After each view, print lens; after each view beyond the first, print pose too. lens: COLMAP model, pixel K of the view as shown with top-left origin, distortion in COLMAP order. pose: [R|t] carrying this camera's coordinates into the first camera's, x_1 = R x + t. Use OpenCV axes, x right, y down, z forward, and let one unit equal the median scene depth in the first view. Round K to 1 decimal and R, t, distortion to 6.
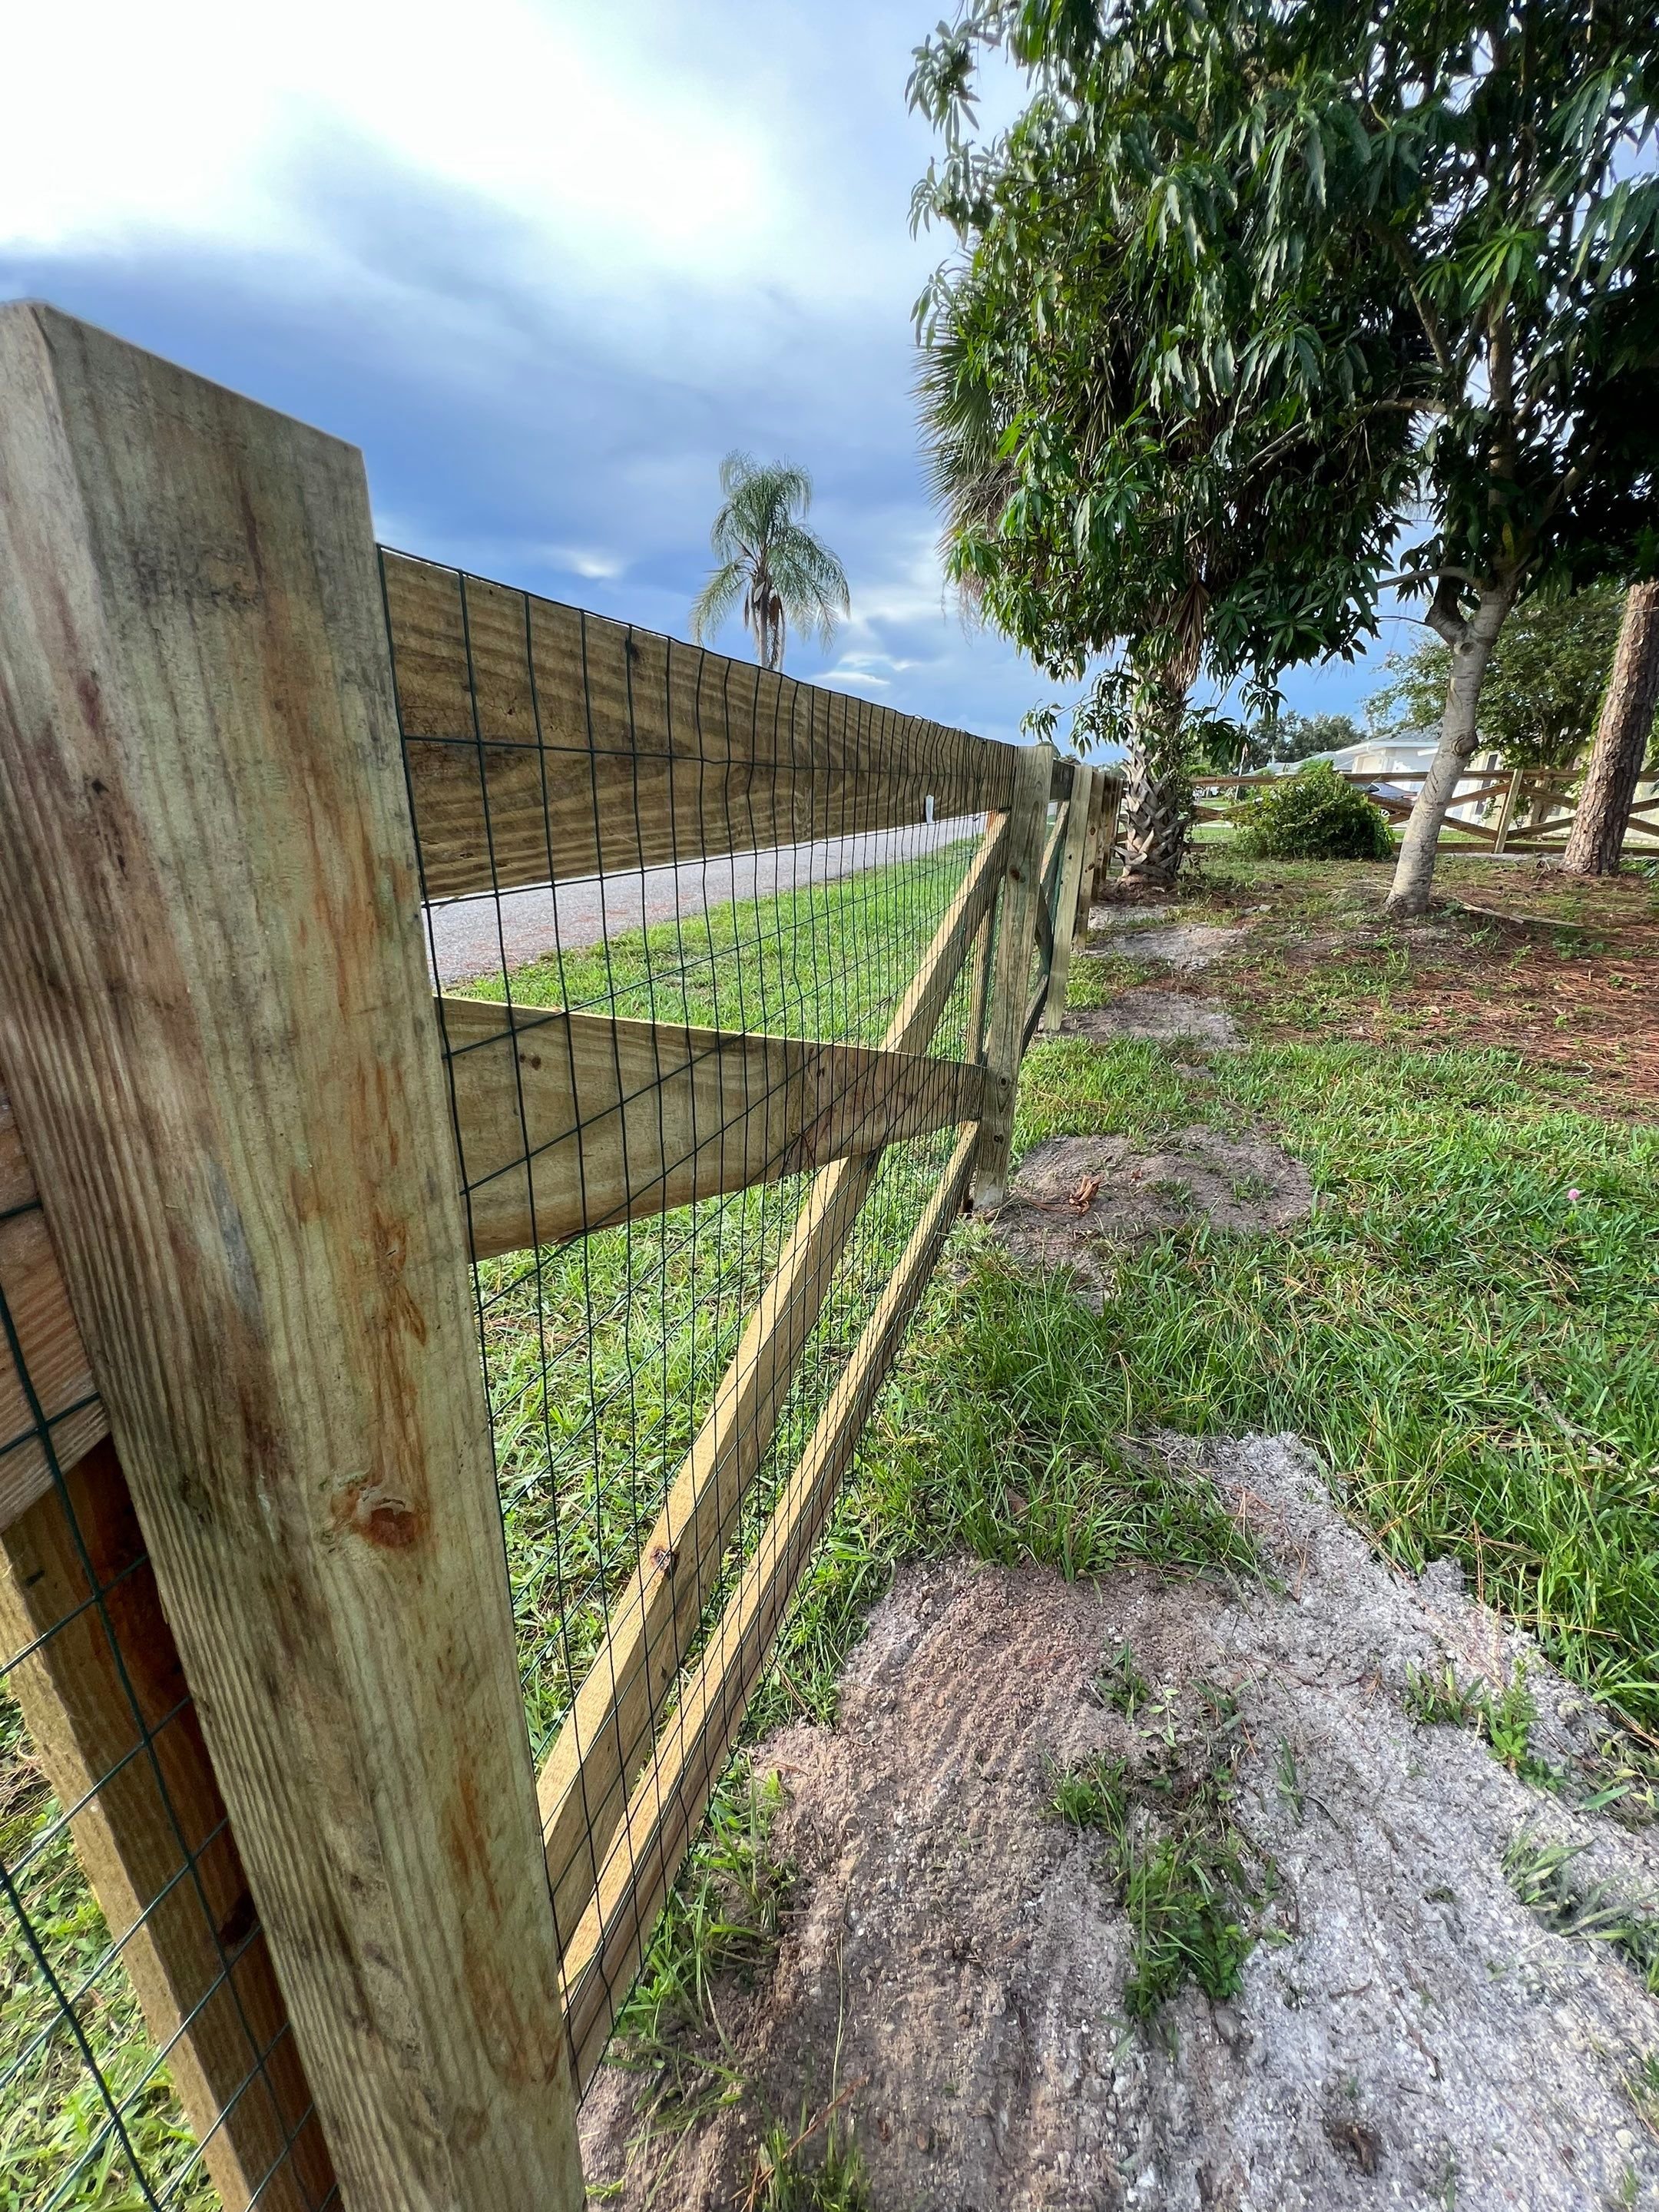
lens RADIAL K [[888.4, 0, 835.5], [0, 888.4, 1104.8], [0, 0, 1]] dist [-0.002794, 0.000902]
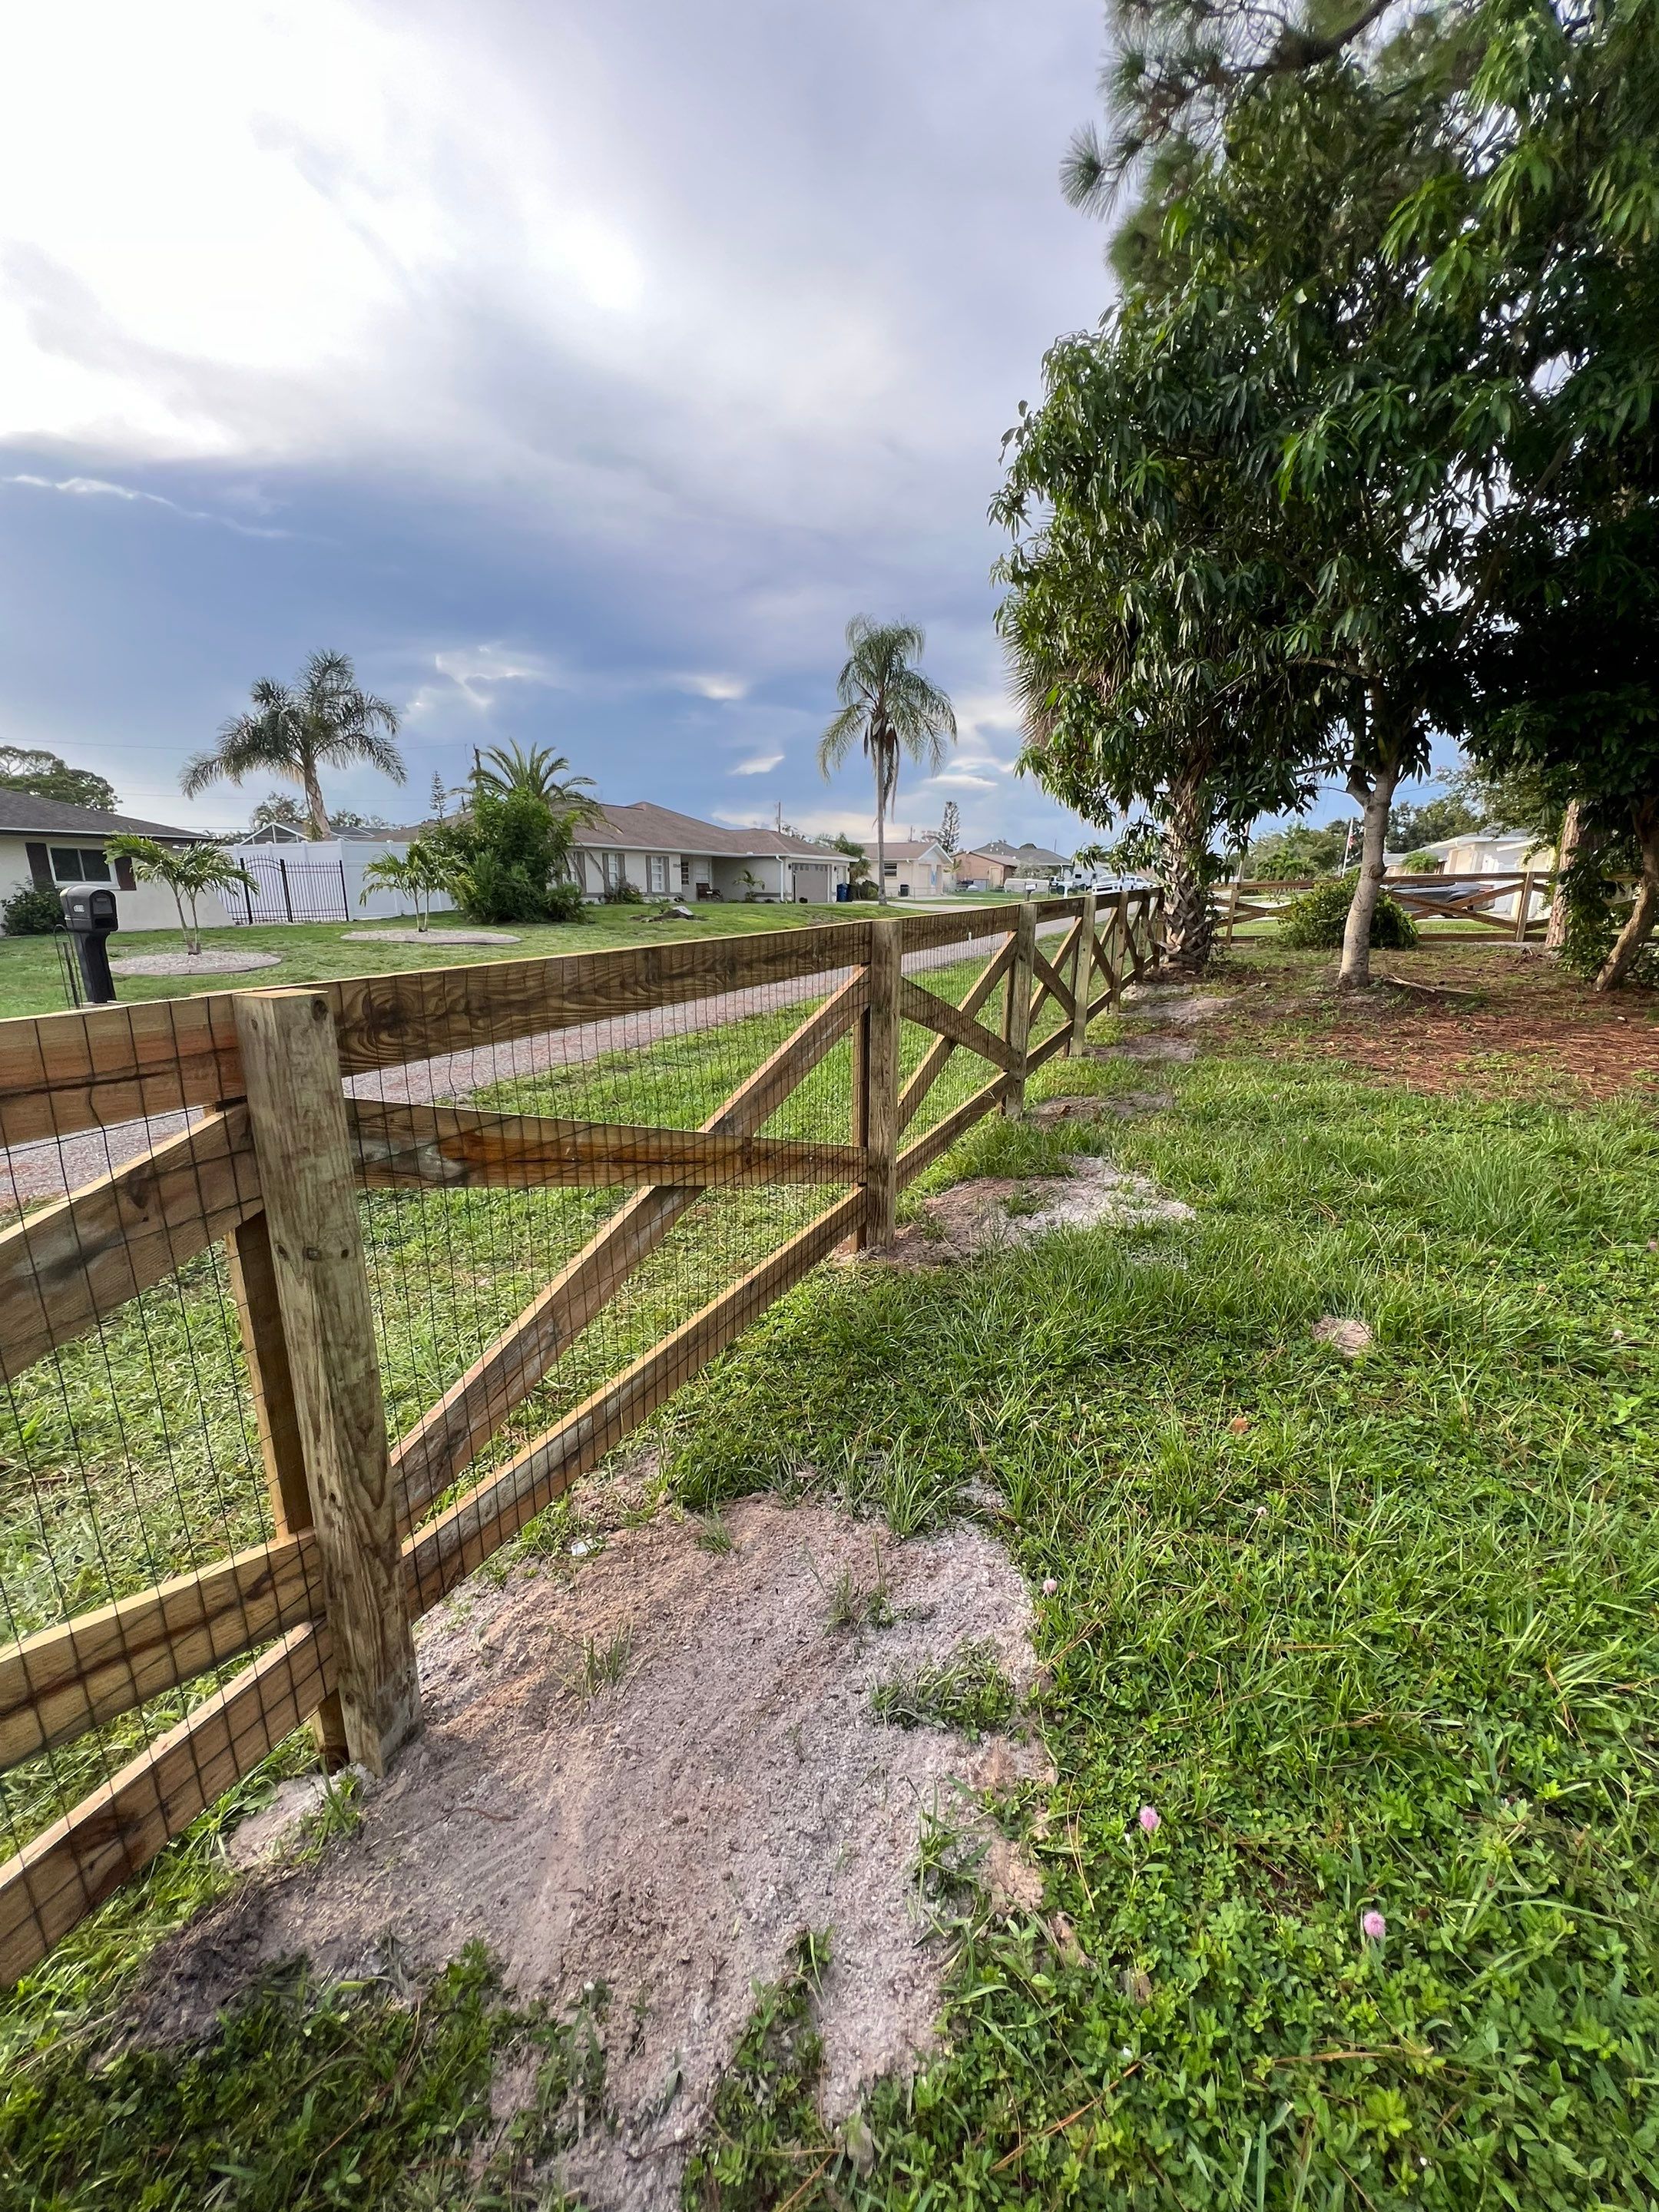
lens RADIAL K [[888.4, 0, 831.1], [0, 888.4, 1109.1], [0, 0, 1]] dist [-0.002794, 0.000902]
pose [[0.992533, 0.011136, -0.121467, 0.000457], [-0.022771, 0.995233, -0.094830, 0.094936], [0.119832, 0.096888, 0.988055, -0.339585]]
